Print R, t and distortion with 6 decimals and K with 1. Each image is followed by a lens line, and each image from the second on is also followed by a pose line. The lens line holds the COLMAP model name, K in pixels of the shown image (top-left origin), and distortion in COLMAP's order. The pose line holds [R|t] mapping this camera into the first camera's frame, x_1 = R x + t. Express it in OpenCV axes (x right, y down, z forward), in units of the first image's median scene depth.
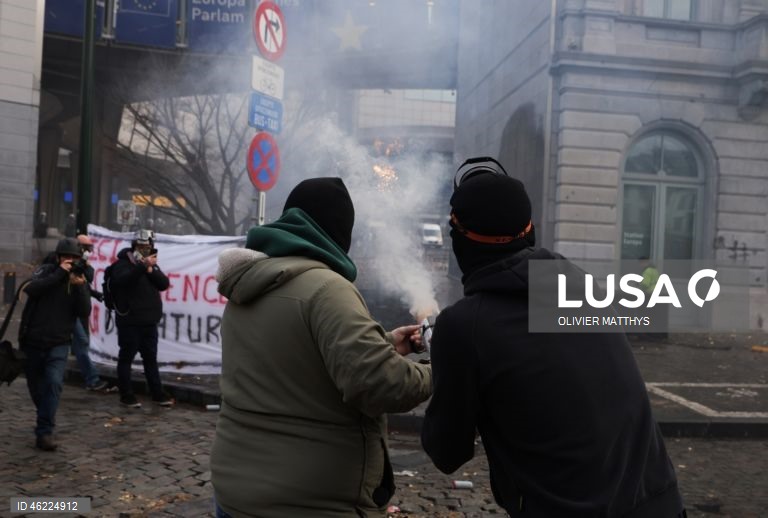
lens RADIAL K [[818.5, 0, 459.5], [0, 818.5, 257.3], [0, 0, 1]] dist [0.092764, 0.002437]
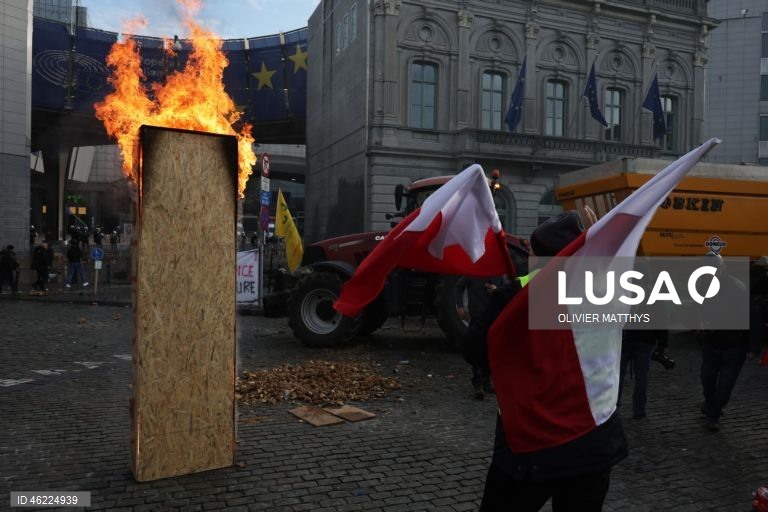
lens RADIAL K [[608.0, 0, 384.0], [0, 608.0, 256.0], [0, 0, 1]] dist [0.001834, -0.000297]
pose [[0.984280, -0.032617, 0.173578, -0.108084], [0.028626, 0.999266, 0.025447, -0.020334], [-0.174280, -0.020078, 0.984491, -0.444349]]
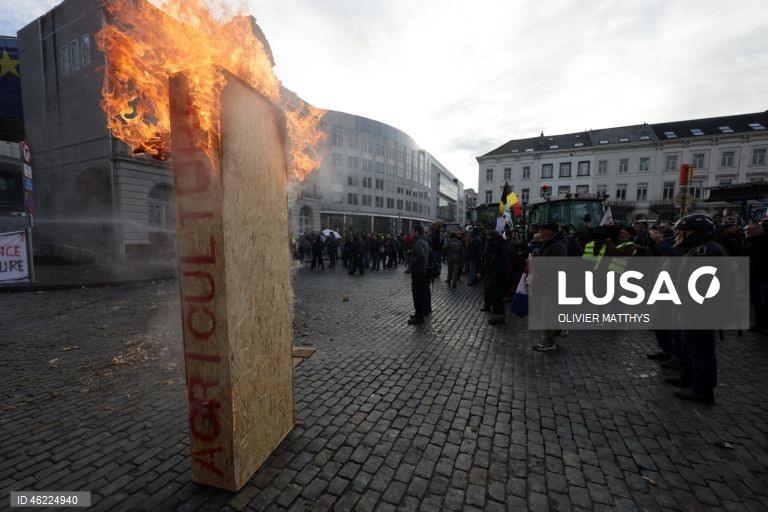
lens RADIAL K [[310.3, 0, 386.9], [0, 310.3, 261.7], [0, 0, 1]] dist [0.000918, 0.000158]
pose [[0.577653, -0.107841, 0.809127, -0.214023], [0.011521, 0.992213, 0.124018, -0.018883], [-0.816201, -0.062317, 0.574397, -0.289505]]
